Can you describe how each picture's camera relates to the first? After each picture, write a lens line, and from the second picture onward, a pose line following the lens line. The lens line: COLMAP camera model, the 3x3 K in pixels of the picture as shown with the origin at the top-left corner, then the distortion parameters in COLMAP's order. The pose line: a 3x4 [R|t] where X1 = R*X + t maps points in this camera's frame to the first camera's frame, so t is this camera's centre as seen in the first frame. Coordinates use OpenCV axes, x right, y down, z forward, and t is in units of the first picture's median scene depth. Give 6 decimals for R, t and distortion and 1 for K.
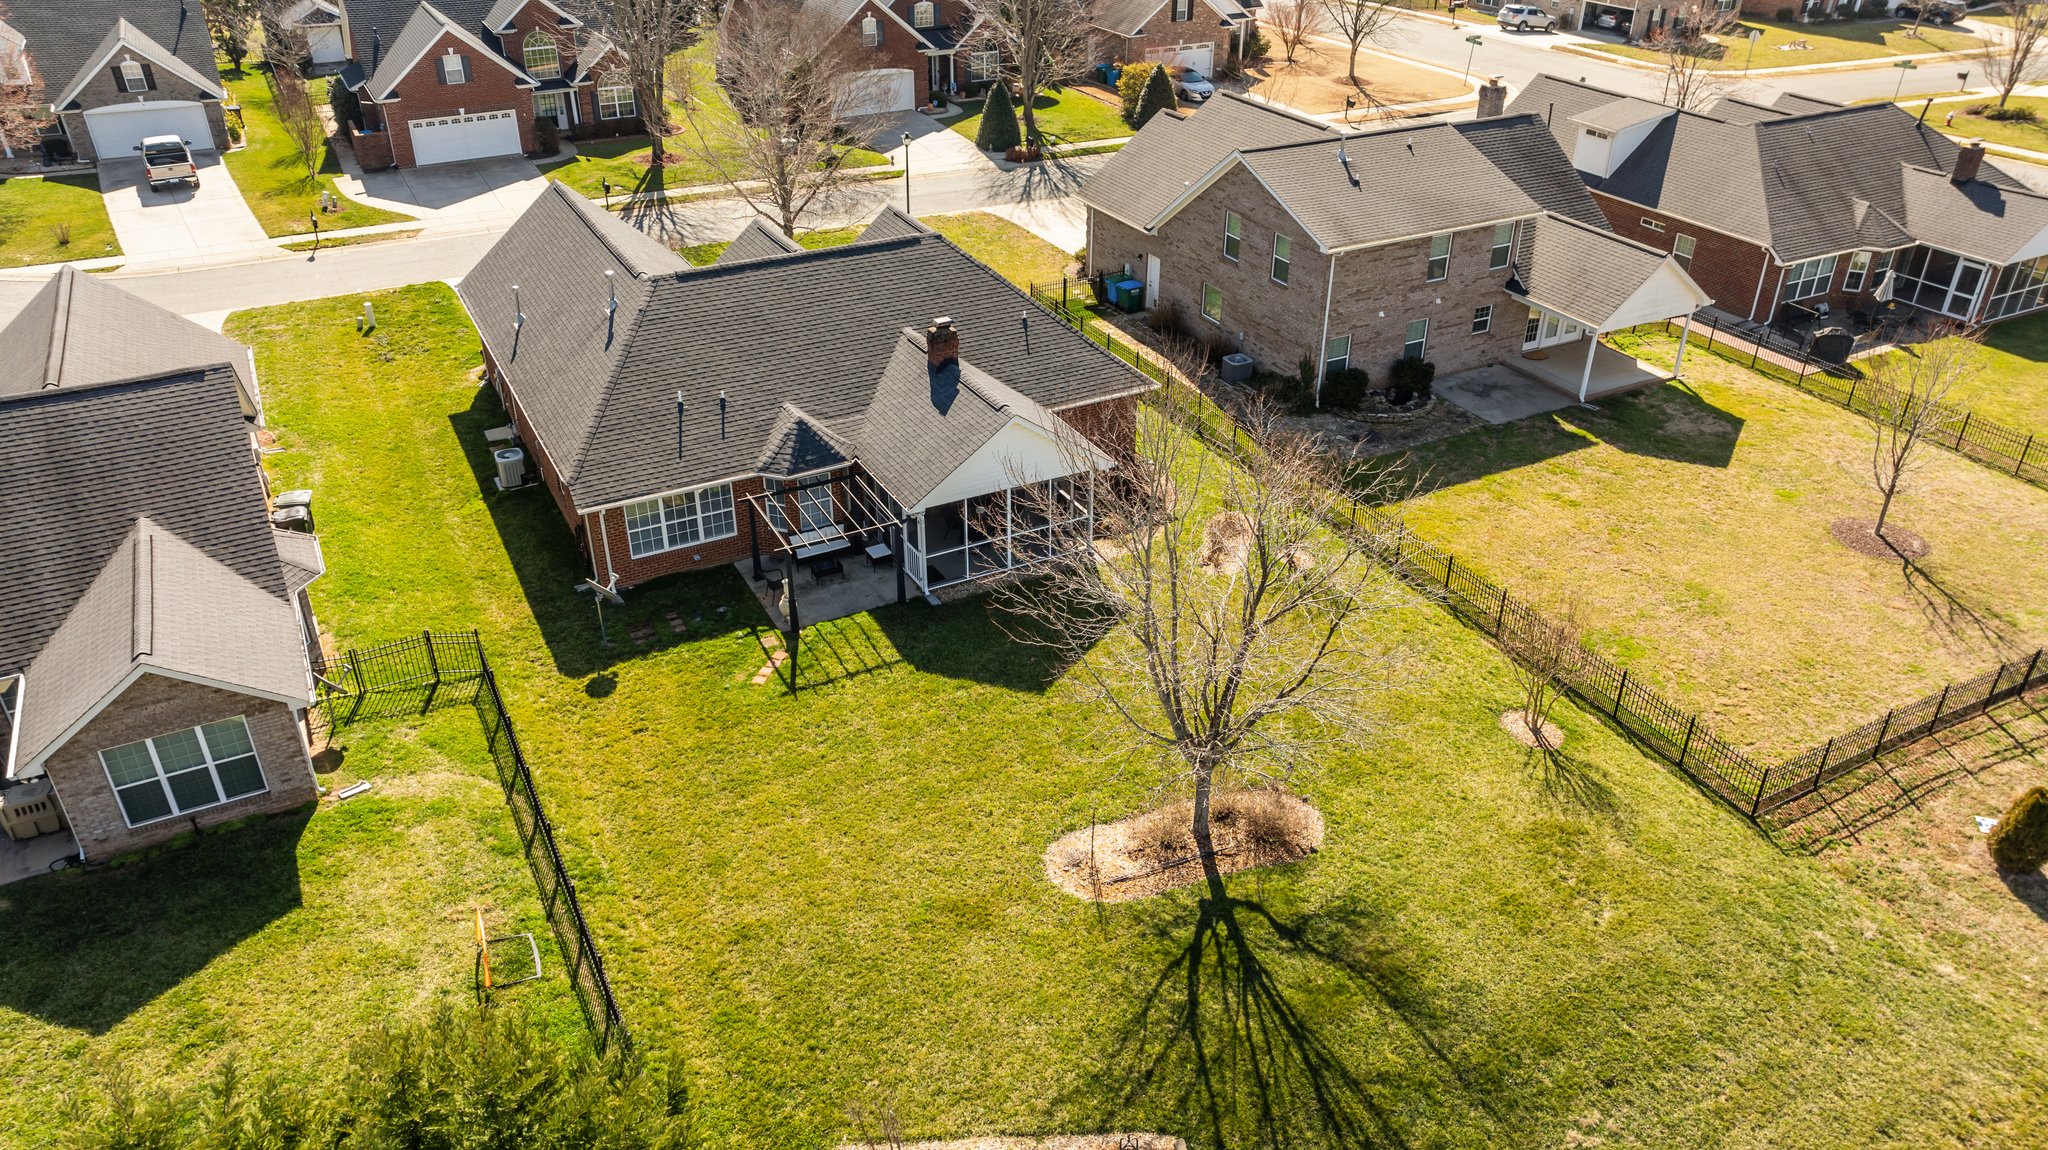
lens RADIAL K [[1464.4, 0, 1030.7], [0, 1464.4, 568.8], [0, 0, 1]] dist [-0.047996, 0.065816]
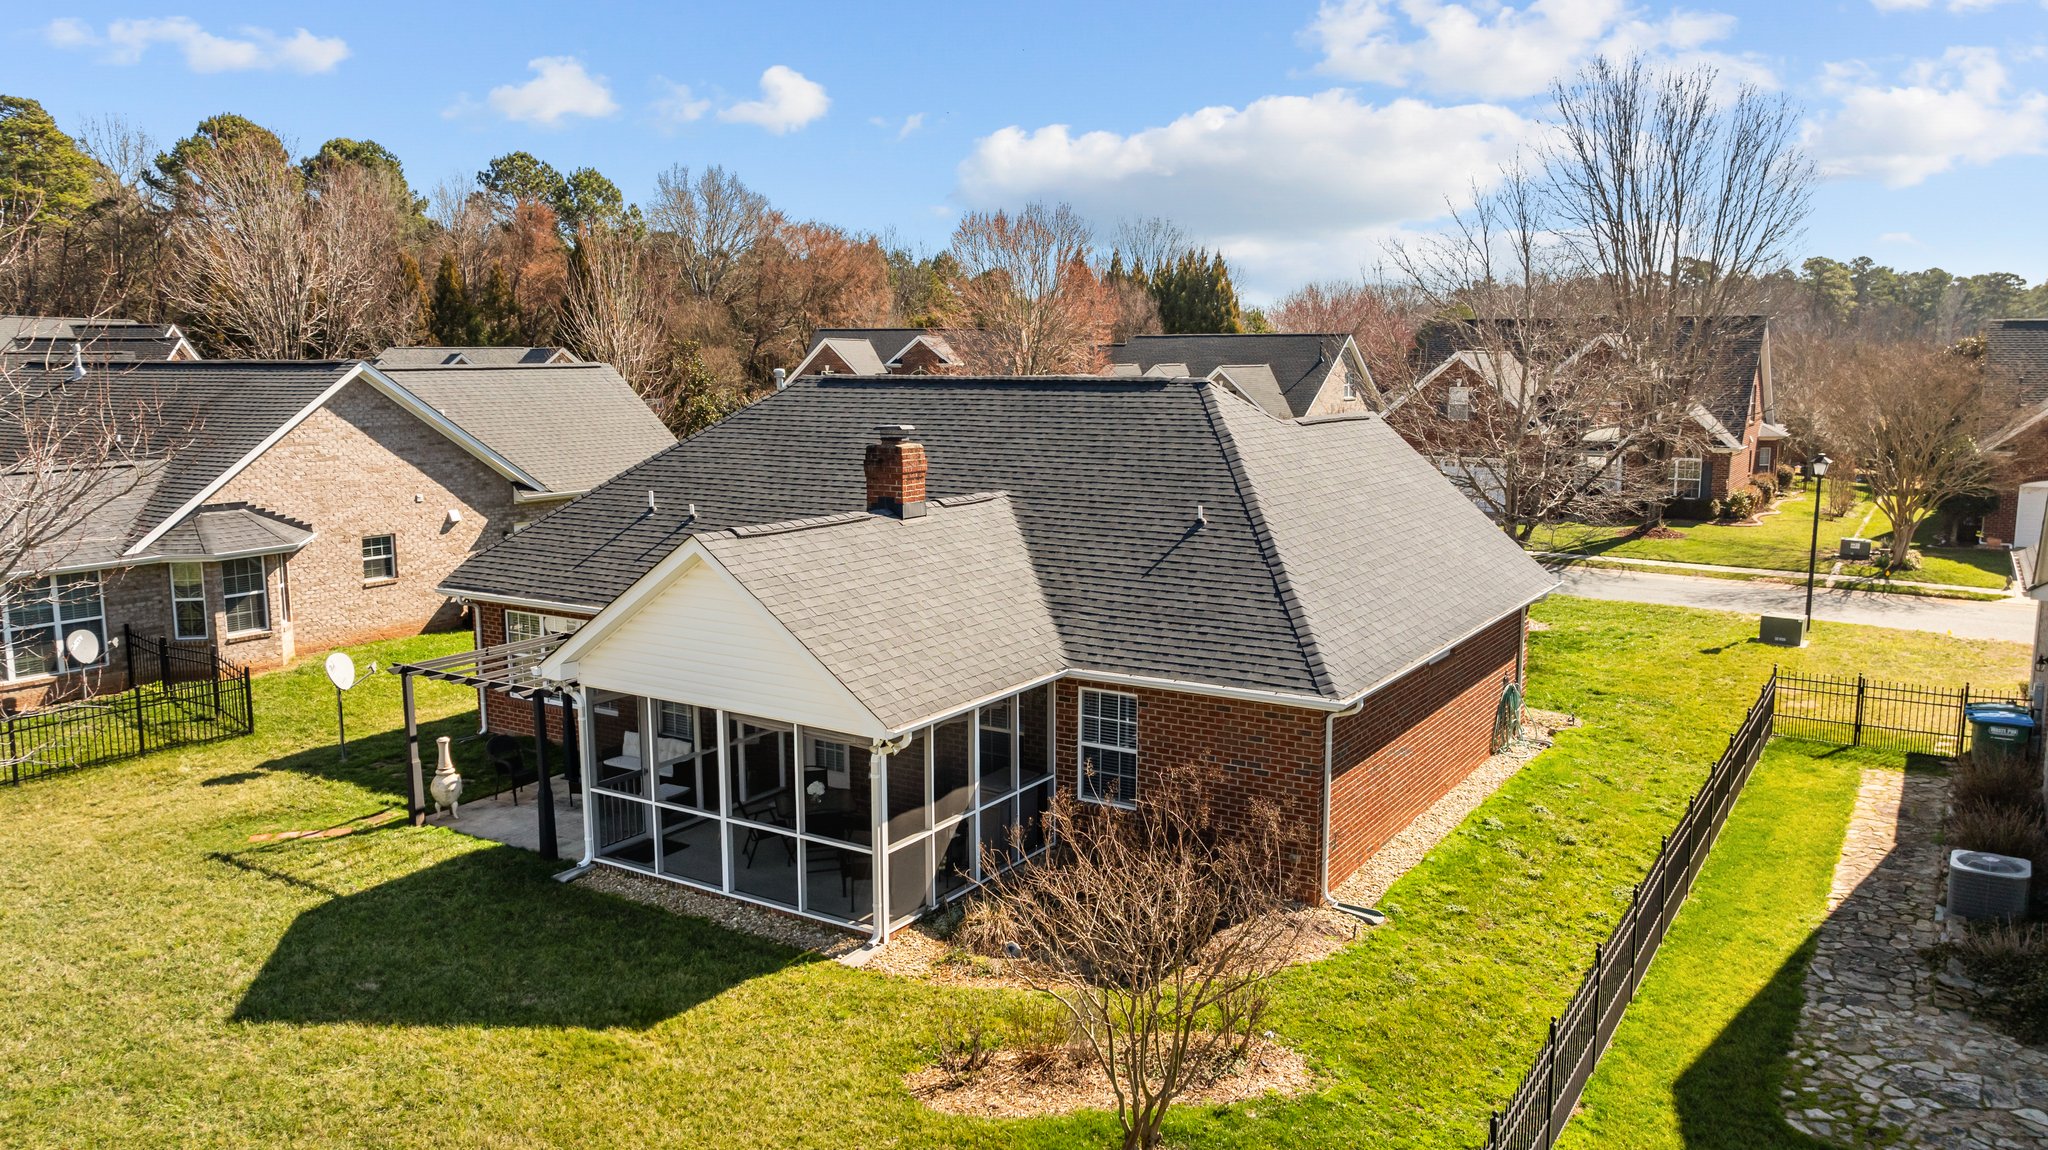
lens RADIAL K [[1464.4, 0, 1030.7], [0, 1464.4, 568.8], [0, 0, 1]] dist [-0.047996, 0.065816]
pose [[0.492727, 0.120517, -0.861798, 0.345286], [-0.430148, 0.894636, -0.120825, -0.064525], [0.756434, 0.430234, 0.492652, 0.636551]]
